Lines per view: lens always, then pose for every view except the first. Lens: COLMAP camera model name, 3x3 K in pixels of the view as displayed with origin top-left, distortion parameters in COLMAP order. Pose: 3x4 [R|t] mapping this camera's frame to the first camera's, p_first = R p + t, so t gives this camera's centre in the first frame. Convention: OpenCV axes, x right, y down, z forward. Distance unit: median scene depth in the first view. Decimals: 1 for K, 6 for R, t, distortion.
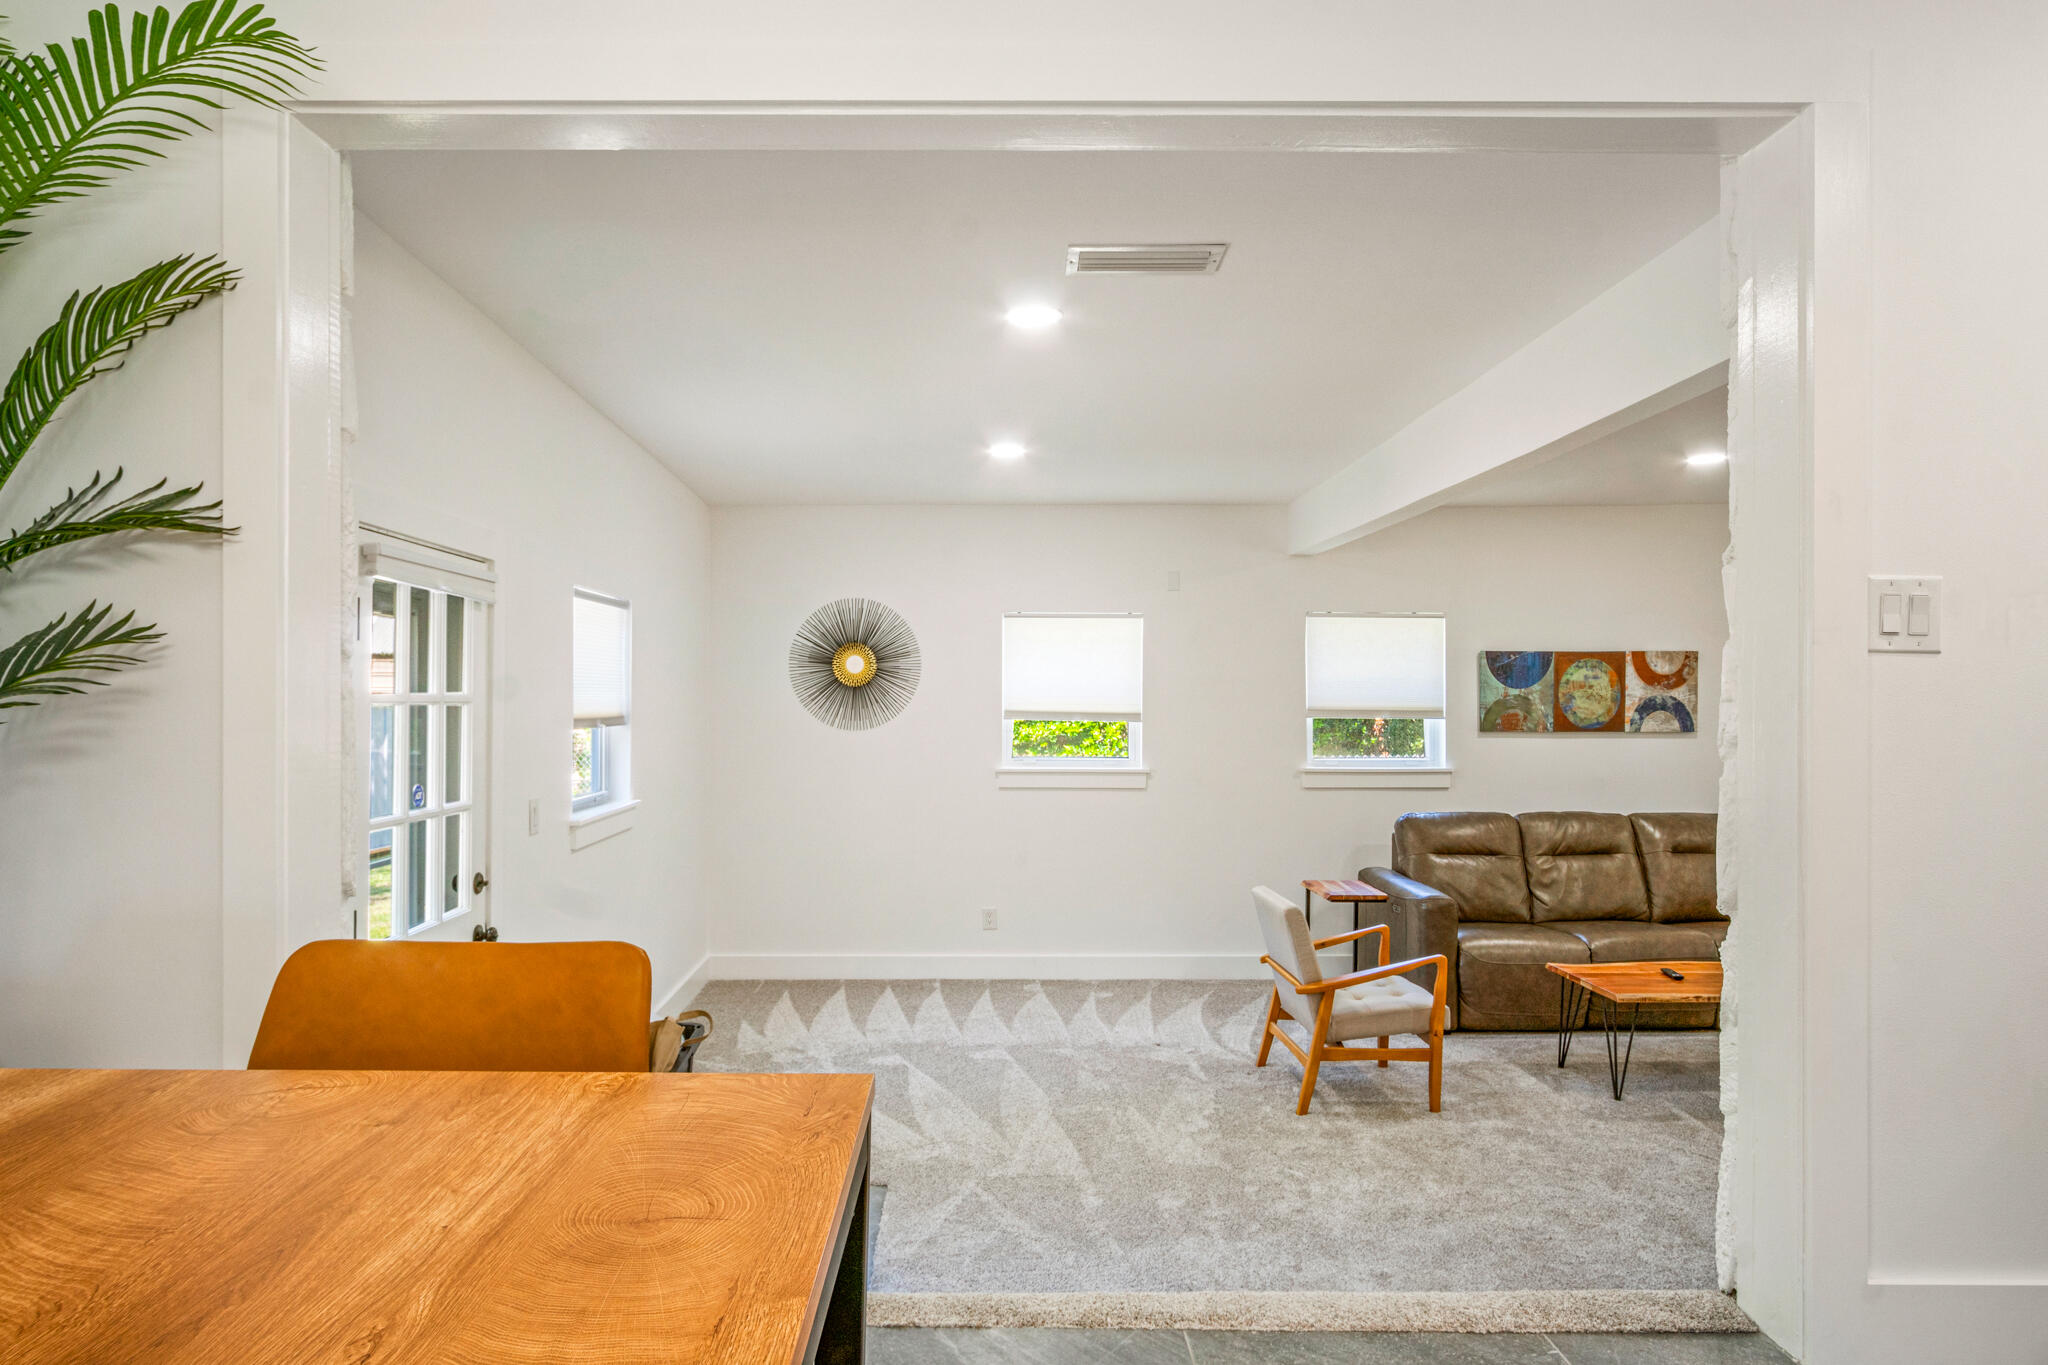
lens RADIAL K [[1207.8, 0, 986.8], [0, 1207.8, 721.6], [0, 0, 1]] dist [-0.006422, -0.000323]
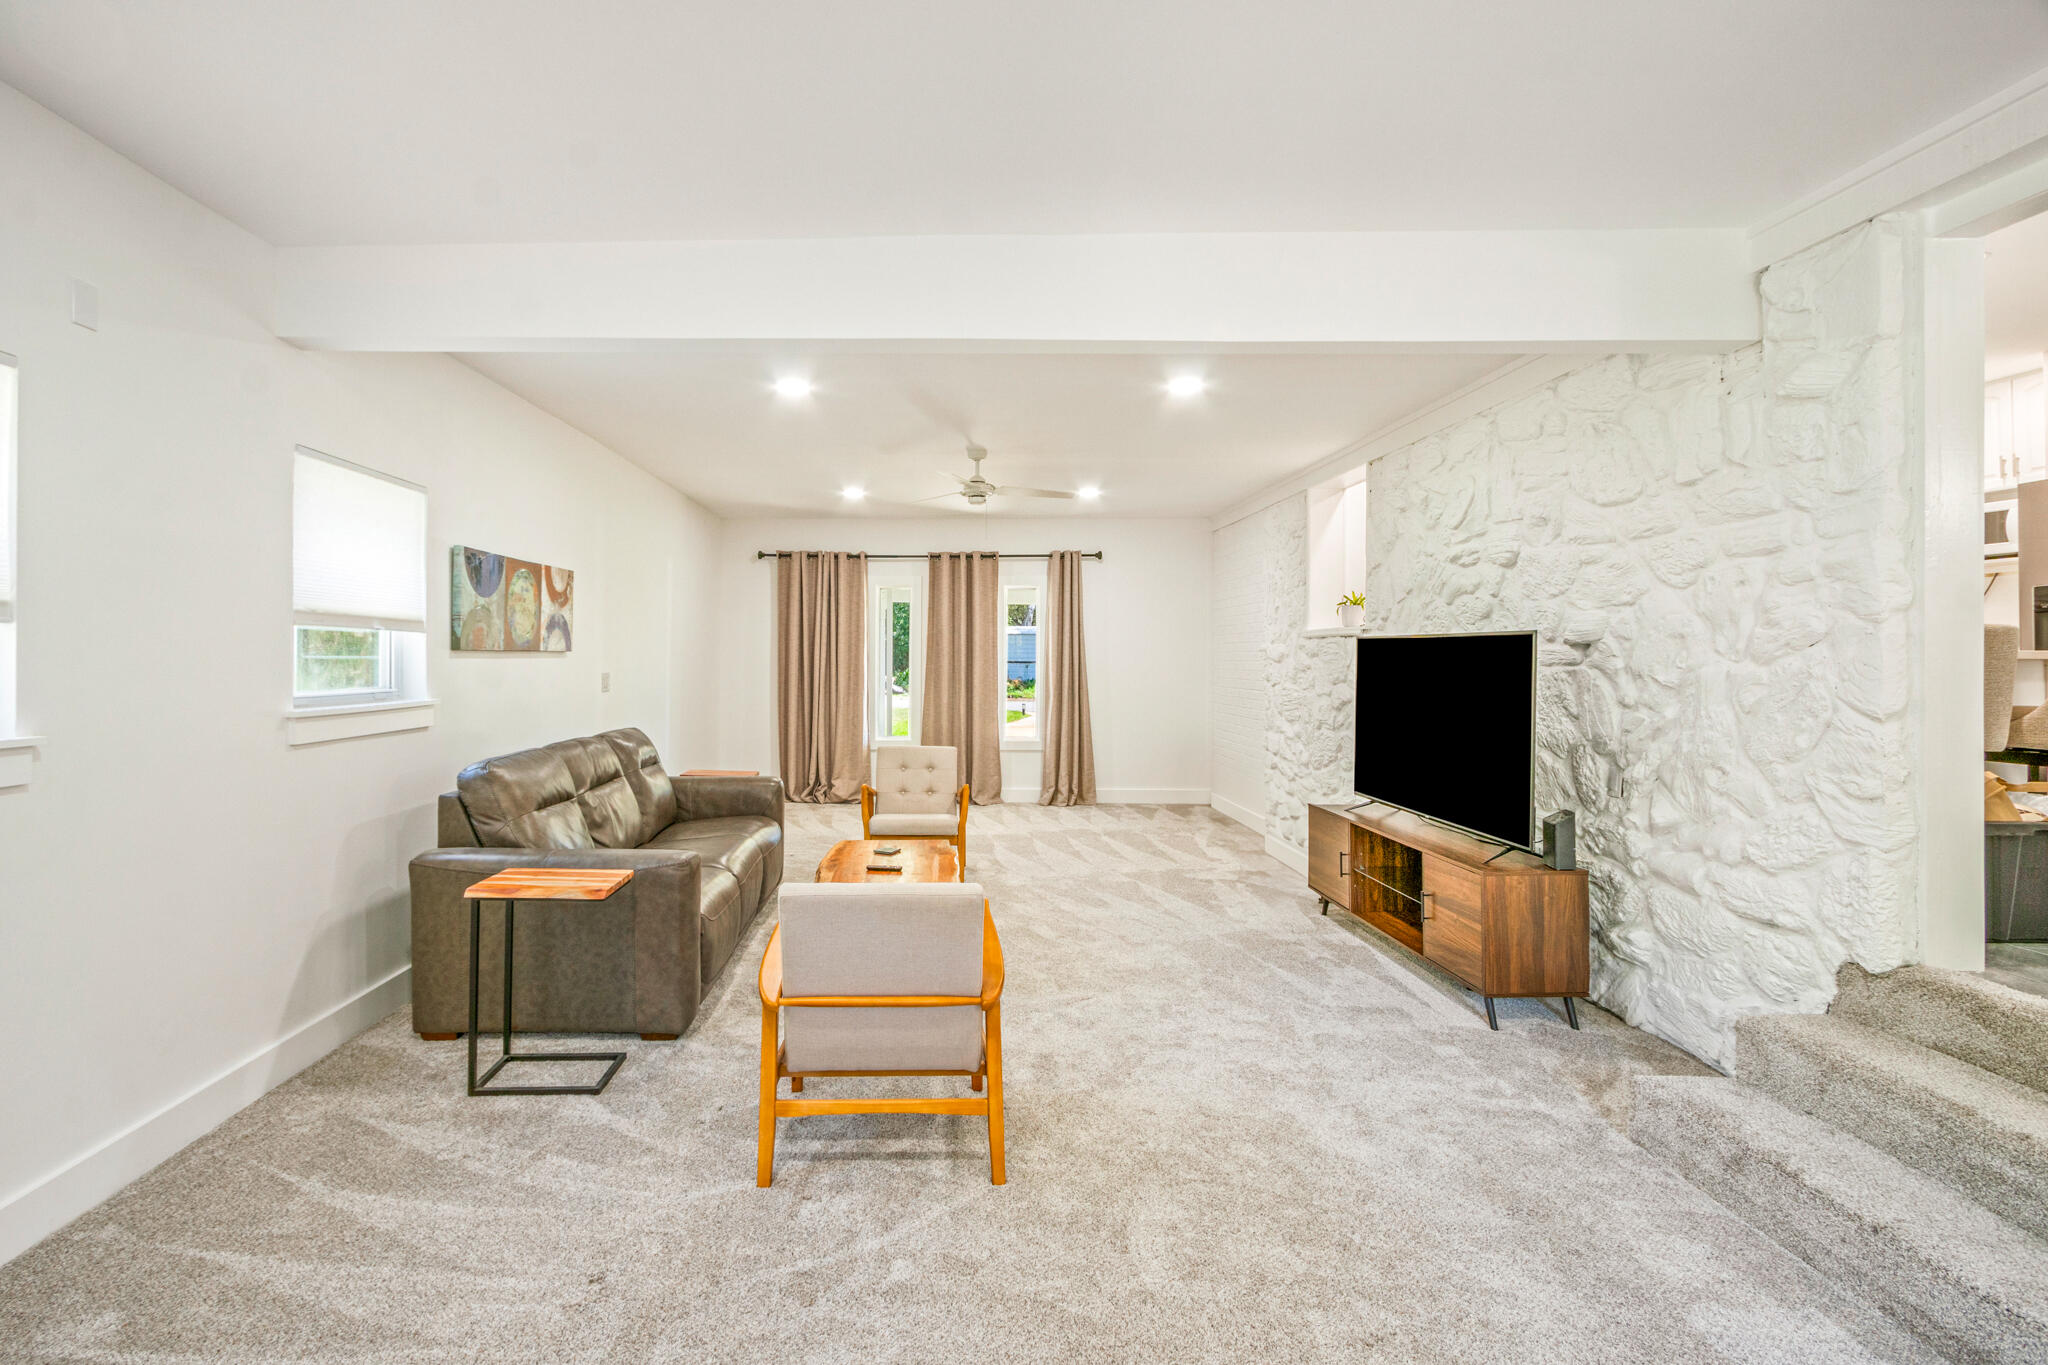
lens RADIAL K [[923.0, 0, 930.2], [0, 923.0, 657.7], [0, 0, 1]] dist [-0.024131, 0.009142]
pose [[0.016321, -0.005769, 0.999850, -0.177203], [0.018754, 0.999809, 0.005463, 0.015731], [-0.999691, 0.018662, 0.016426, 0.693993]]
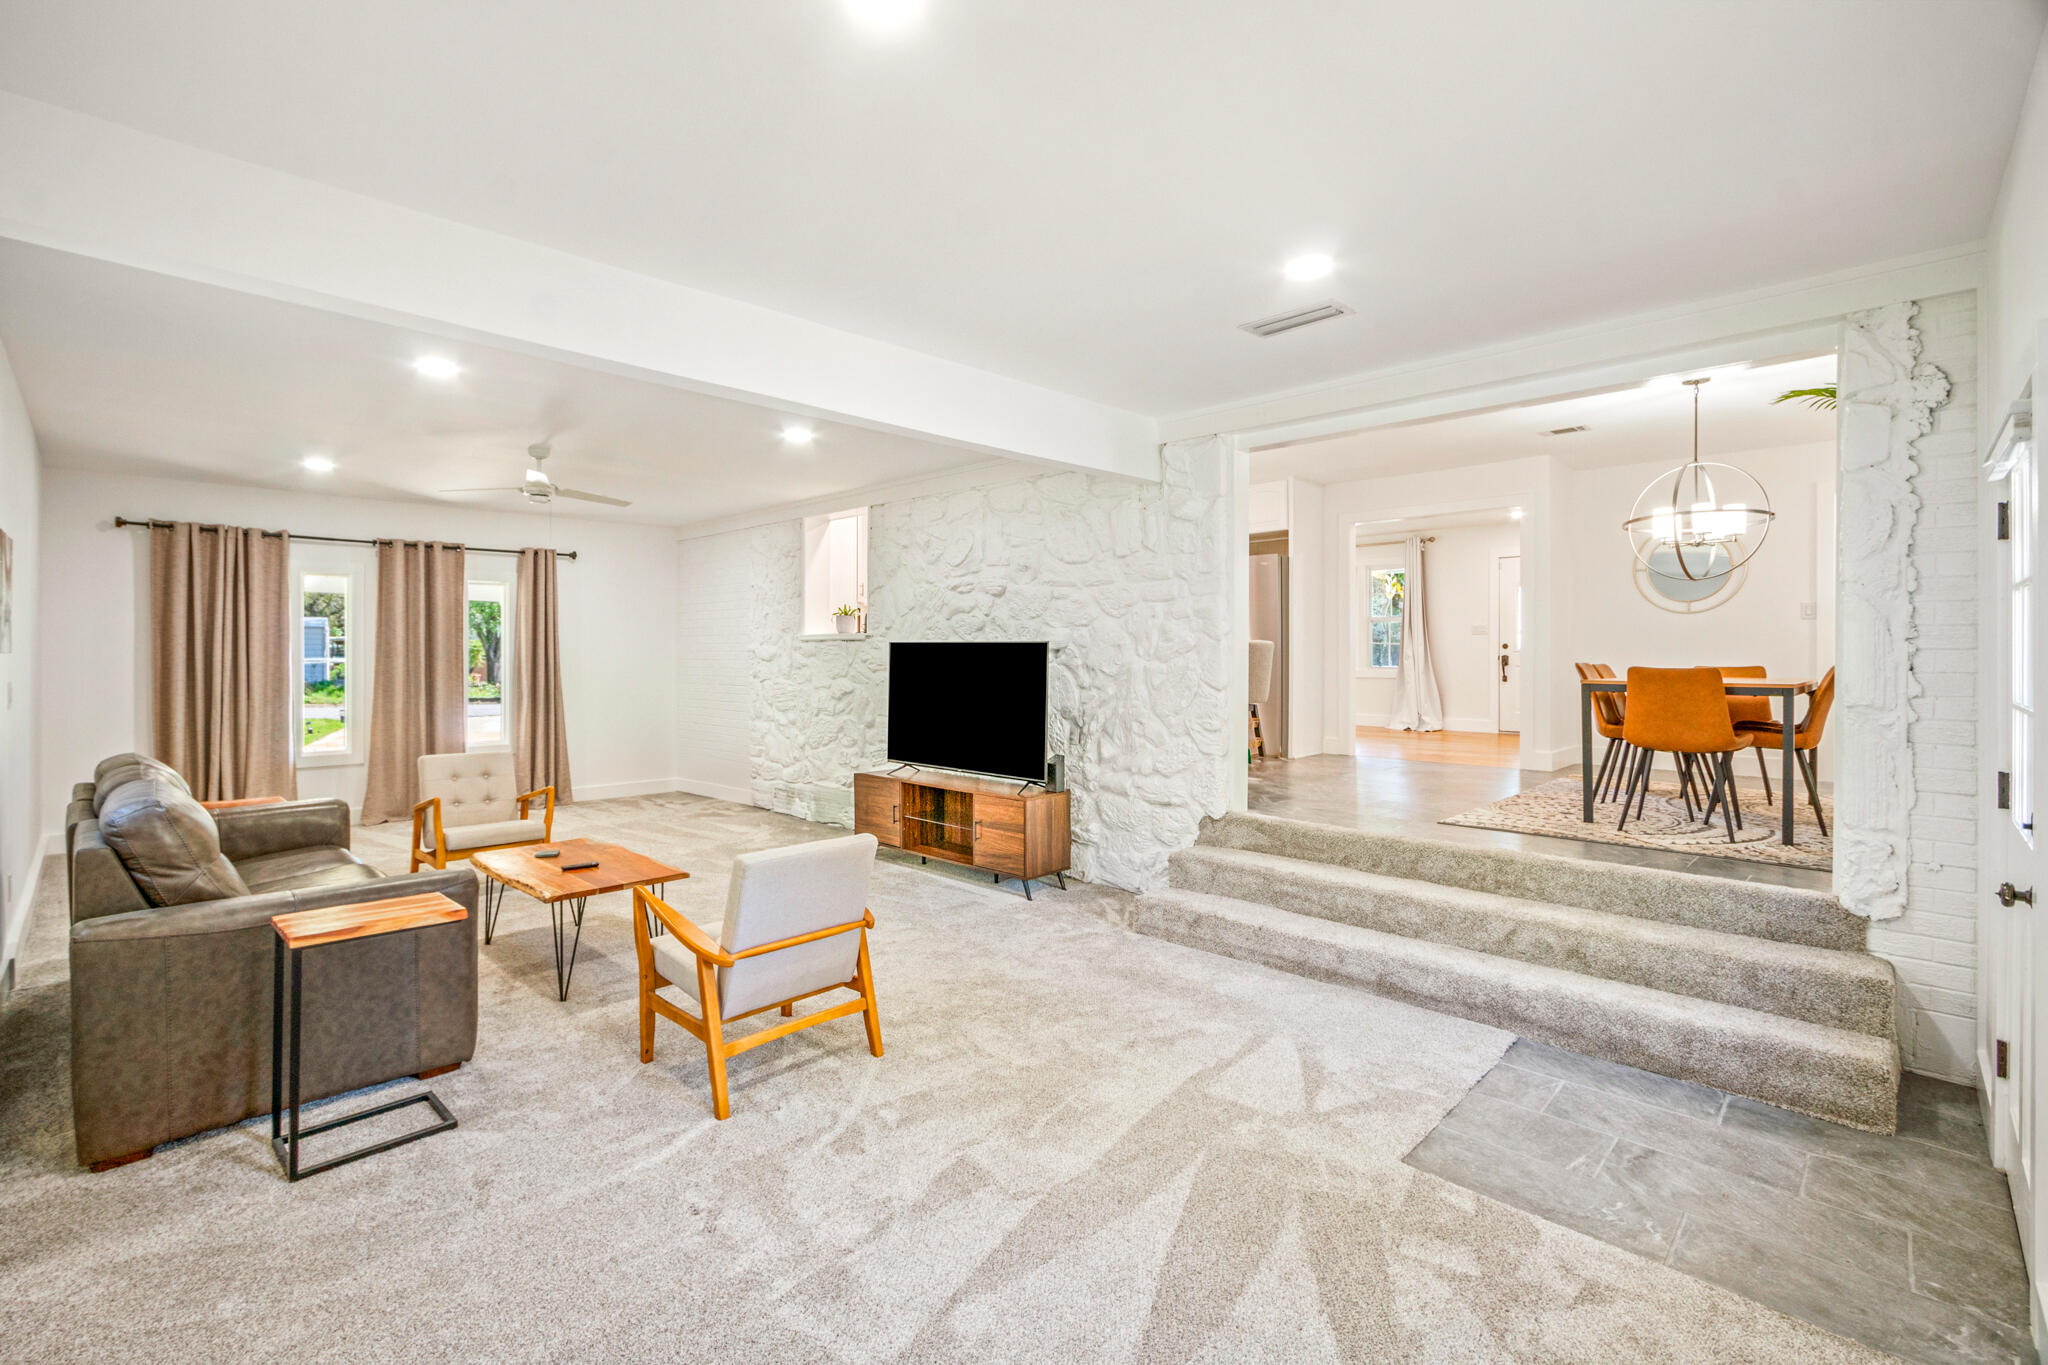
lens RADIAL K [[925.1, 0, 962.3], [0, 925.1, 659.2], [0, 0, 1]] dist [-0.028917, 0.008433]
pose [[-0.688486, -0.008950, 0.725194, -0.195599], [0.010868, 0.999684, 0.022656, 0.006623], [-0.725168, 0.023480, -0.688171, 0.967442]]
